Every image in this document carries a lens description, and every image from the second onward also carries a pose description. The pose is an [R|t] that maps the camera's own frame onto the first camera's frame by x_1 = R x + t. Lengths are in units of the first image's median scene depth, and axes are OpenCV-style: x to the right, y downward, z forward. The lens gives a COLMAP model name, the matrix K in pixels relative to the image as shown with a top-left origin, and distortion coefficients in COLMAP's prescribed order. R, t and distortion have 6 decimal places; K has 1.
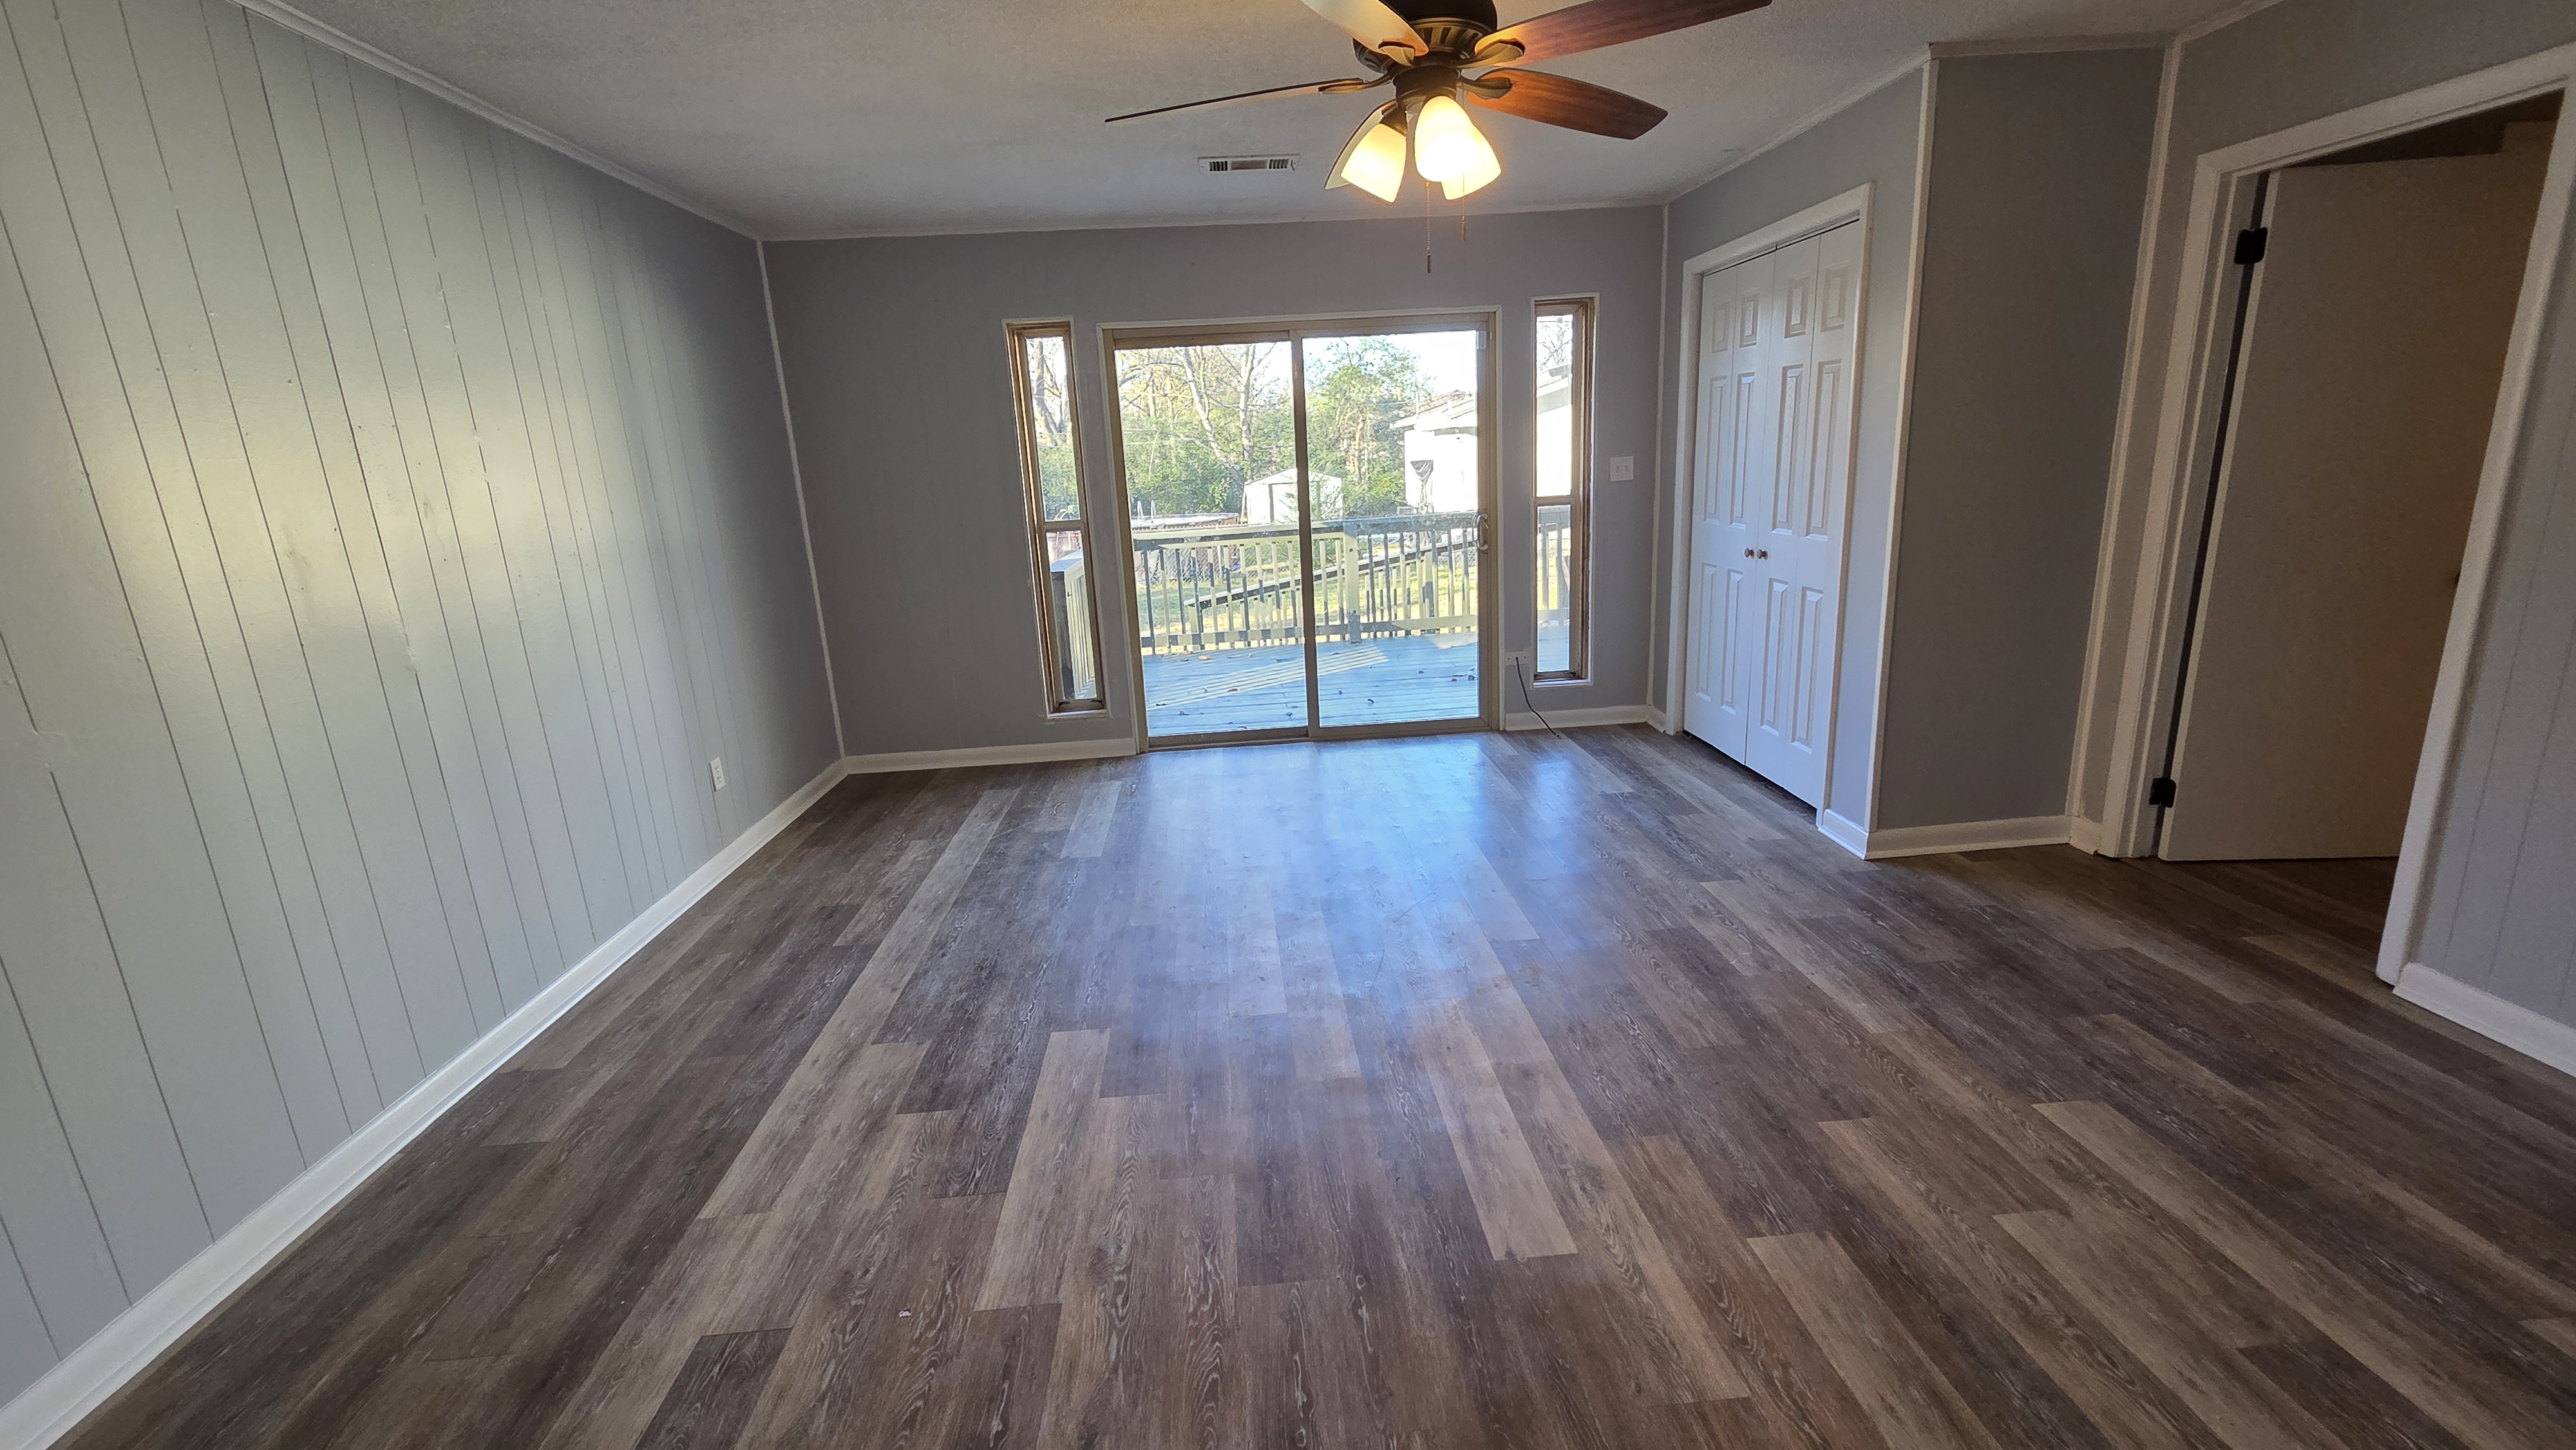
lens RADIAL K [[1060.0, 0, 1285.7], [0, 1060.0, 722.1], [0, 0, 1]] dist [-0.002697, 0.001148]
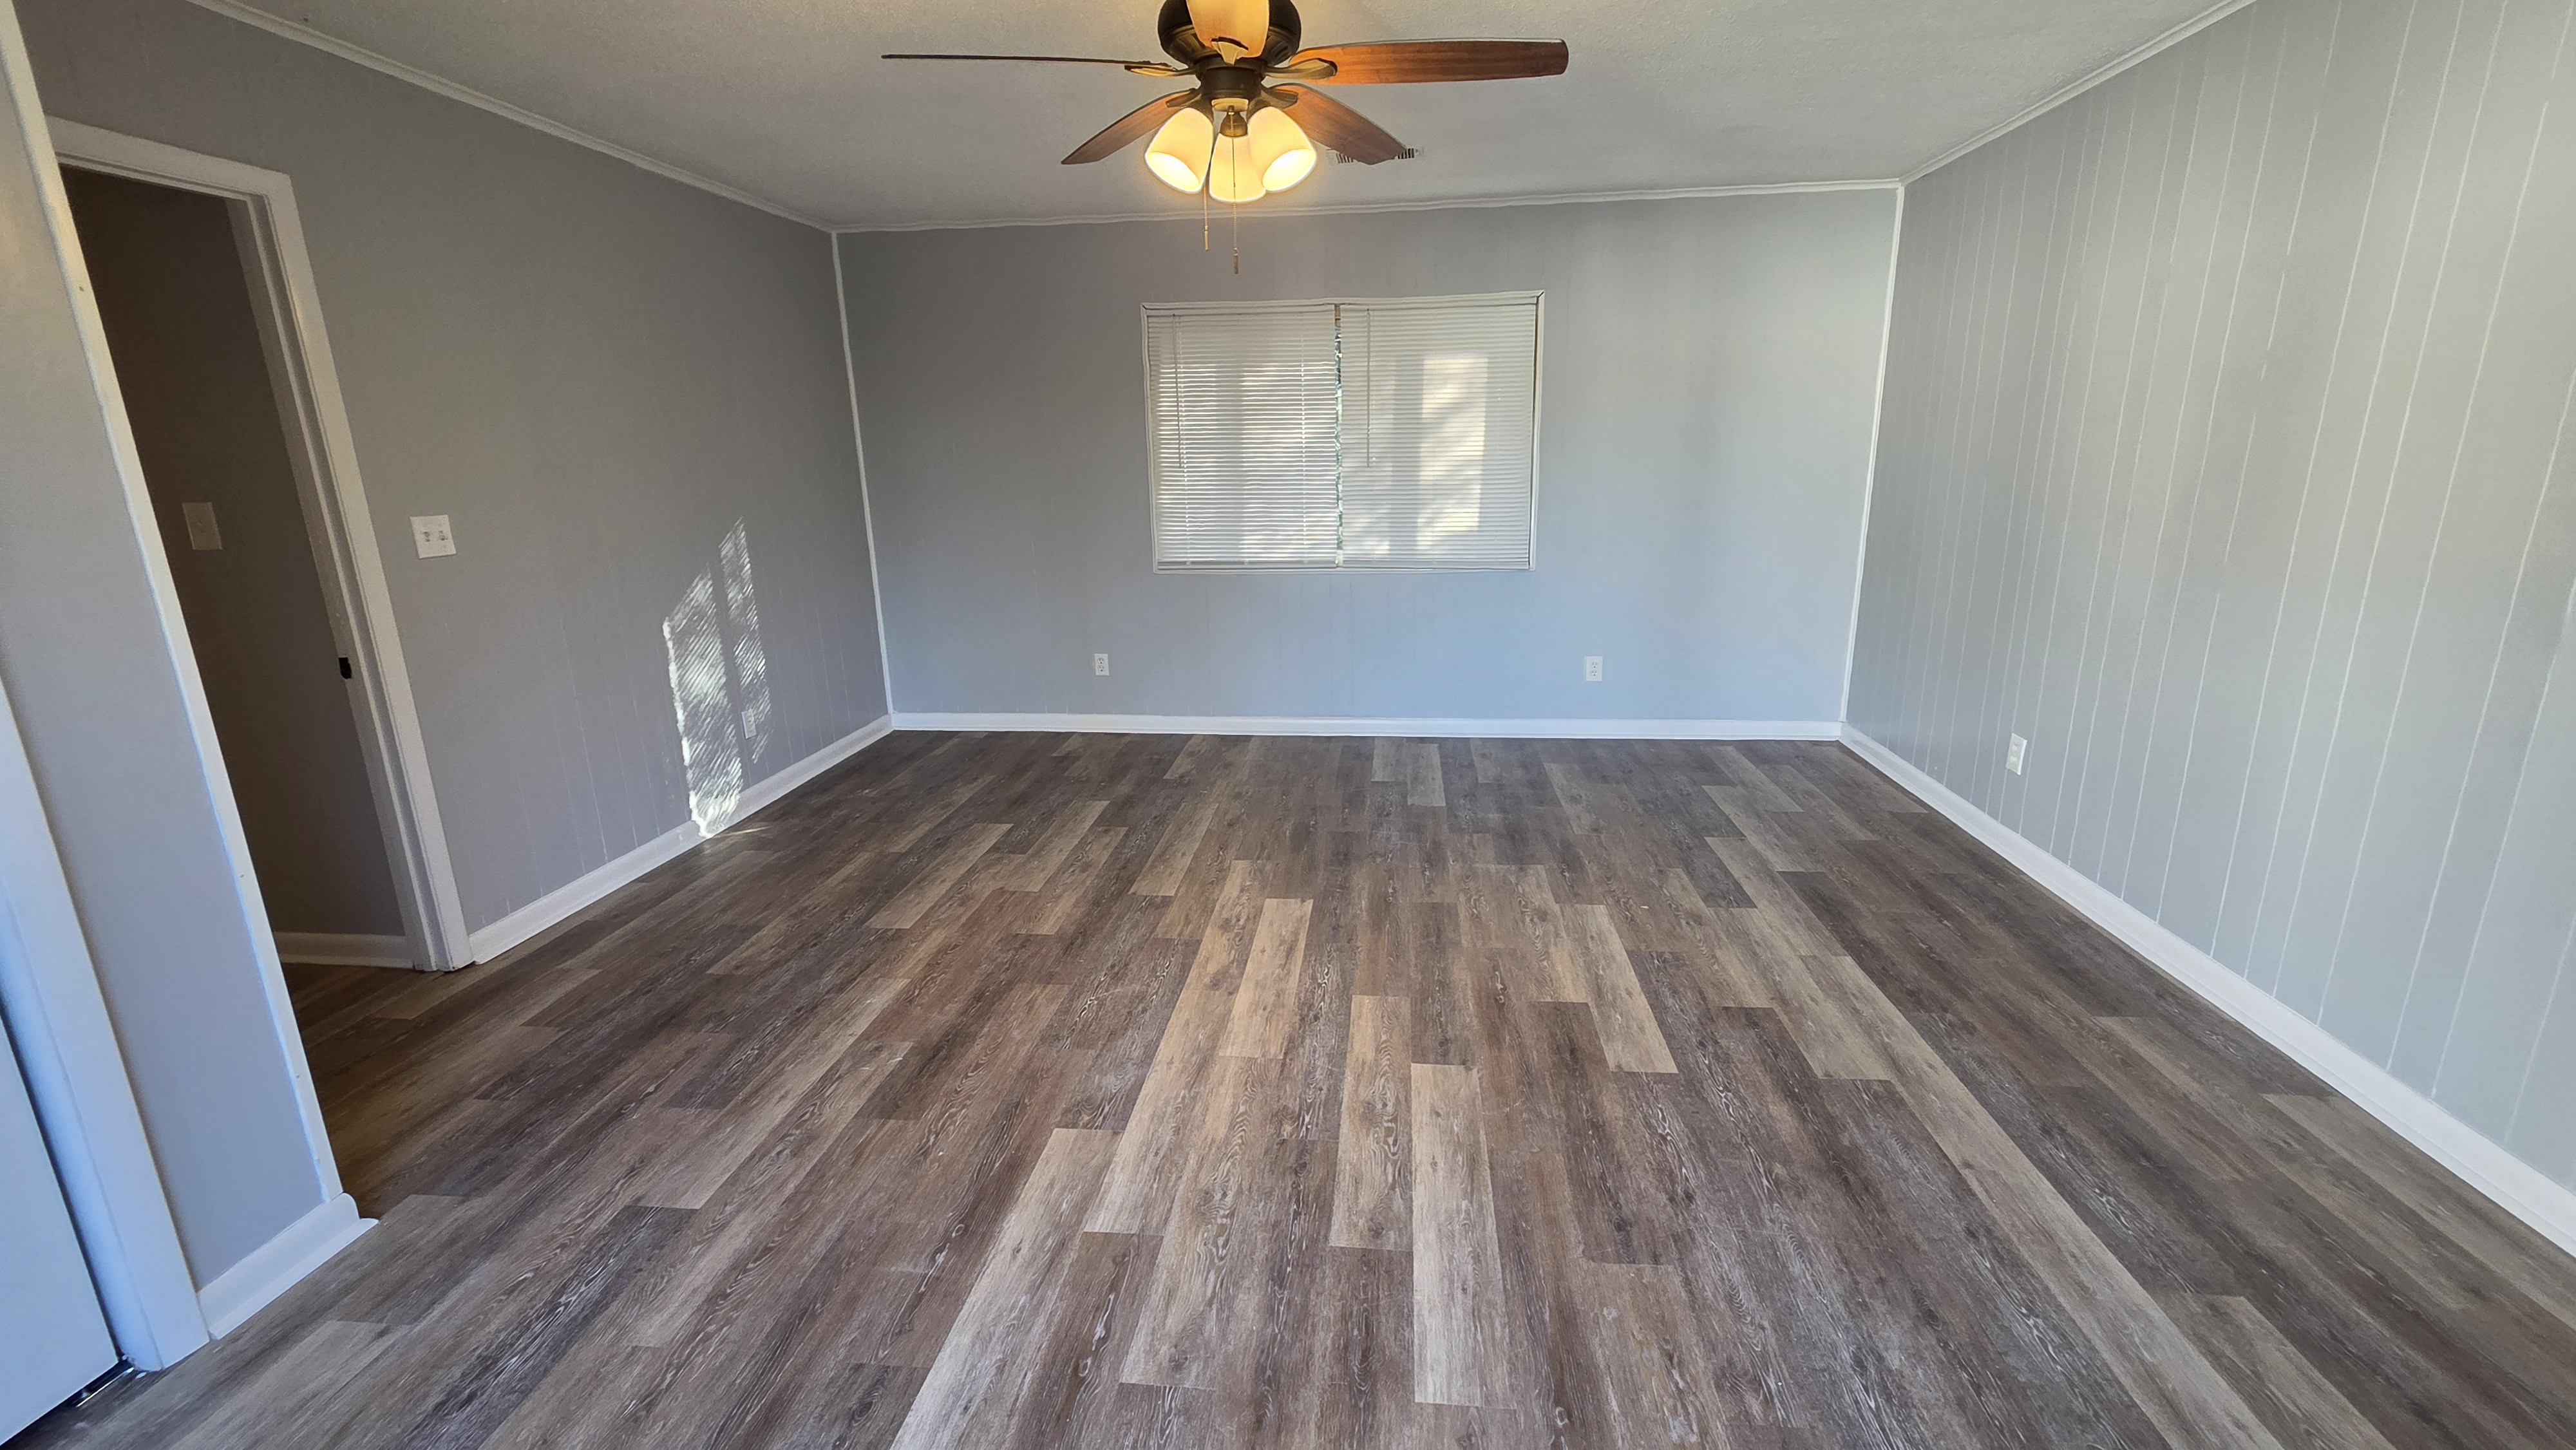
lens RADIAL K [[1060.0, 0, 1287.8], [0, 1060.0, 719.1], [0, 0, 1]] dist [-0.002697, 0.001148]
pose [[-0.982629, 0.025760, 0.183784, -0.076459], [0.110097, 0.878138, 0.465567, -0.467256], [-0.149395, 0.477713, -0.865720, 1.865155]]
